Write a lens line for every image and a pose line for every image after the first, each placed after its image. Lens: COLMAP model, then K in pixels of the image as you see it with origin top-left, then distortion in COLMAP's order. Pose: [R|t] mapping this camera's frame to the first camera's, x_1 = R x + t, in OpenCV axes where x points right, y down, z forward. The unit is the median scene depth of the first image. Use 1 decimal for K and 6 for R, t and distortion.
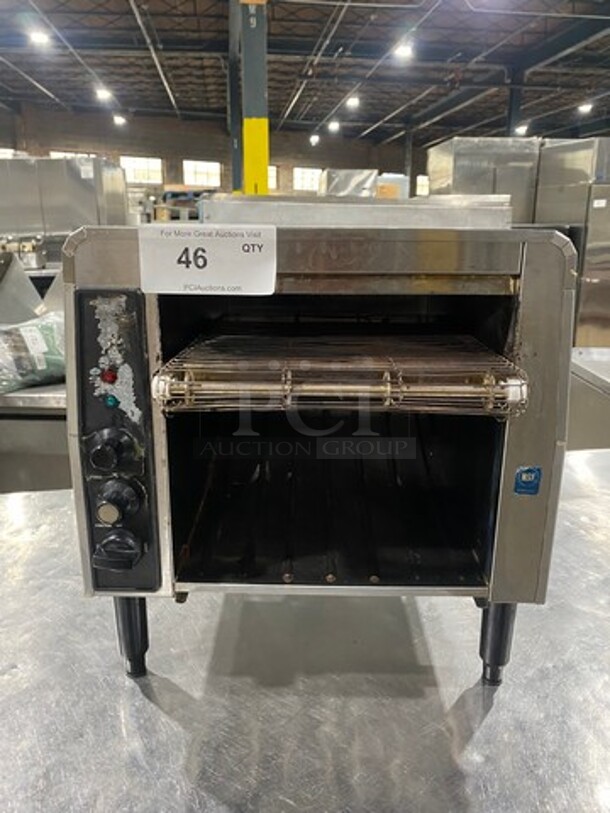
lens RADIAL K [[629.4, 0, 305.0], [0, 629.4, 406.5], [0, 0, 1]] dist [-0.001394, -0.009456]
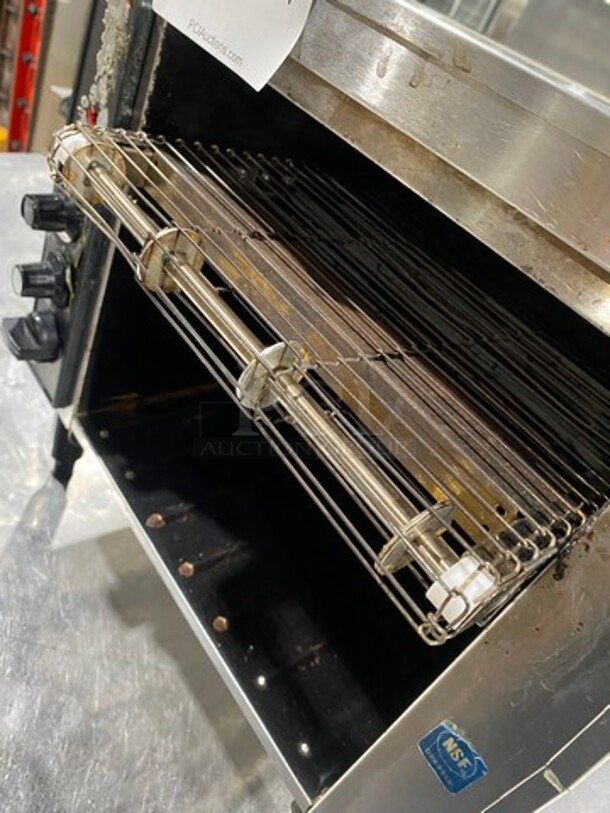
lens RADIAL K [[629.4, 0, 305.0], [0, 629.4, 406.5], [0, 0, 1]] dist [-0.001394, -0.009456]
pose [[0.590783, 0.646717, -0.482424, 0.353476], [-0.554970, 0.759733, 0.338842, -0.163980], [0.585648, 0.067549, 0.807746, 0.577665]]
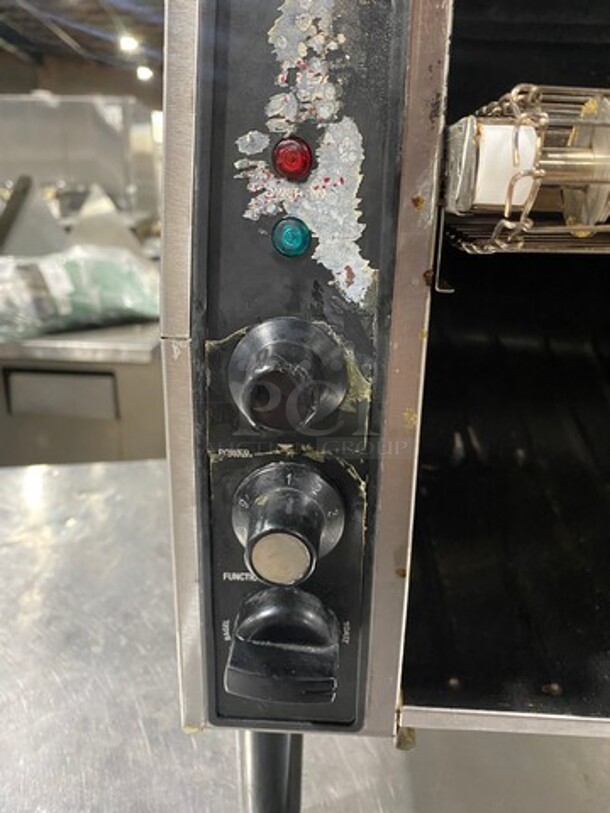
lens RADIAL K [[629.4, 0, 305.0], [0, 629.4, 406.5], [0, 0, 1]] dist [-0.001394, -0.009456]
pose [[0.999368, 0.023691, -0.026489, -0.281589], [-0.022558, 0.998851, 0.042283, 0.068009], [0.027460, -0.041658, 0.998754, 0.631026]]
